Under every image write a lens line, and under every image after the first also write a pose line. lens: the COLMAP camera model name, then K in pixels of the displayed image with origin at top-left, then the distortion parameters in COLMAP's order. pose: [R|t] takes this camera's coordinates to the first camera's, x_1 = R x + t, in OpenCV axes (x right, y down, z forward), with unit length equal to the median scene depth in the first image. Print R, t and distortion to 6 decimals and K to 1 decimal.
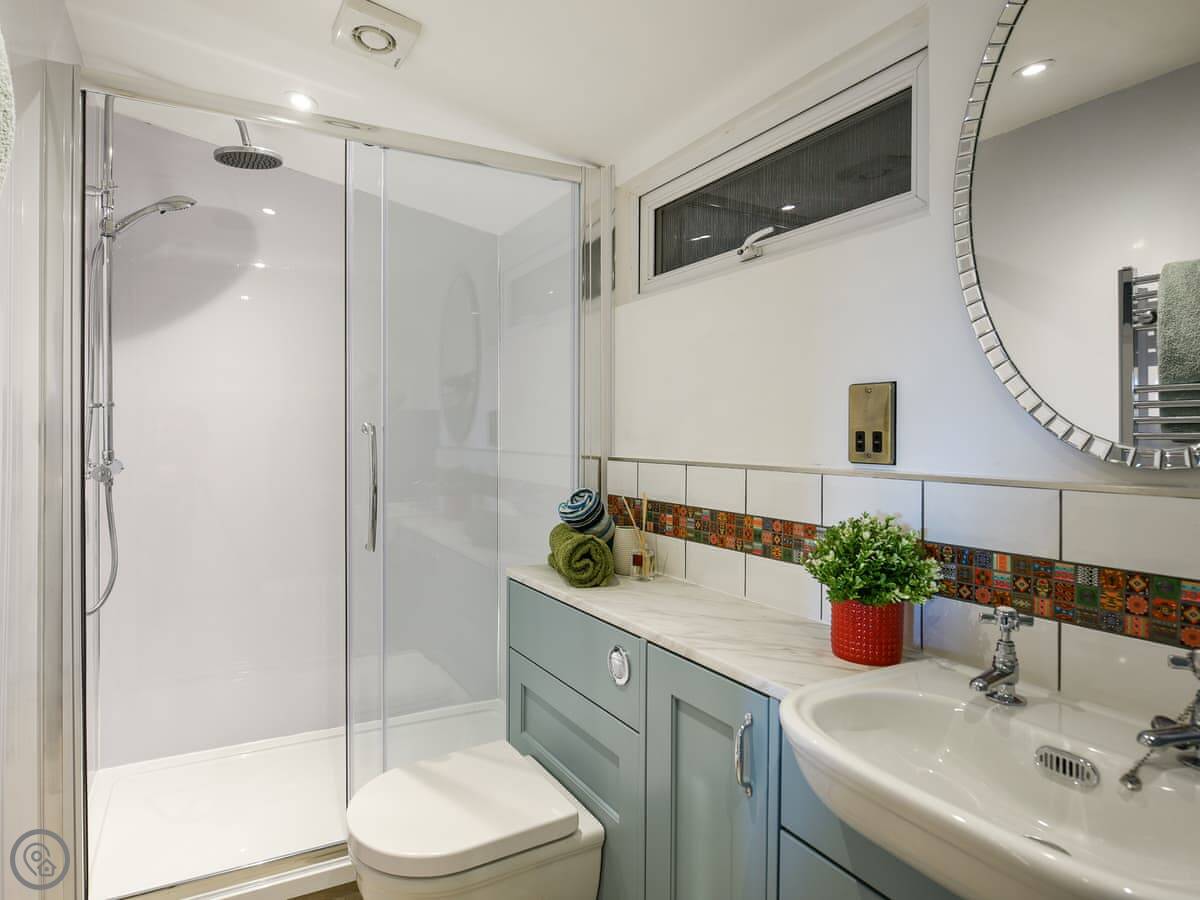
lens RADIAL K [[637.6, 0, 573.7], [0, 637.6, 439.5], [0, 0, 1]] dist [-0.007410, -0.000328]
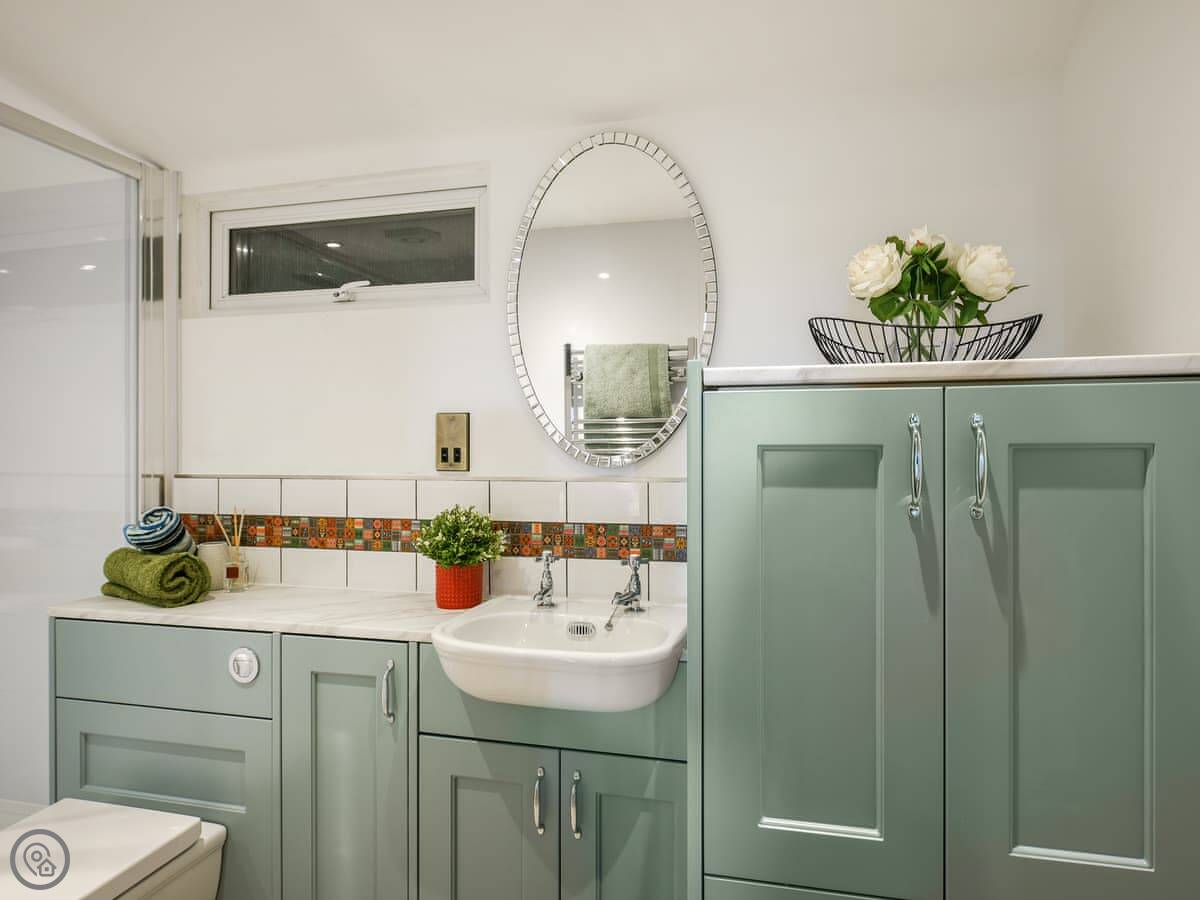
lens RADIAL K [[637.8, 0, 600.8], [0, 637.8, 455.3], [0, 0, 1]] dist [-0.002095, -0.000009]
pose [[0.682708, -0.006633, 0.730661, -0.286797], [0.009259, 0.999957, 0.000426, 0.005710], [-0.730632, 0.006474, 0.682740, -0.165513]]
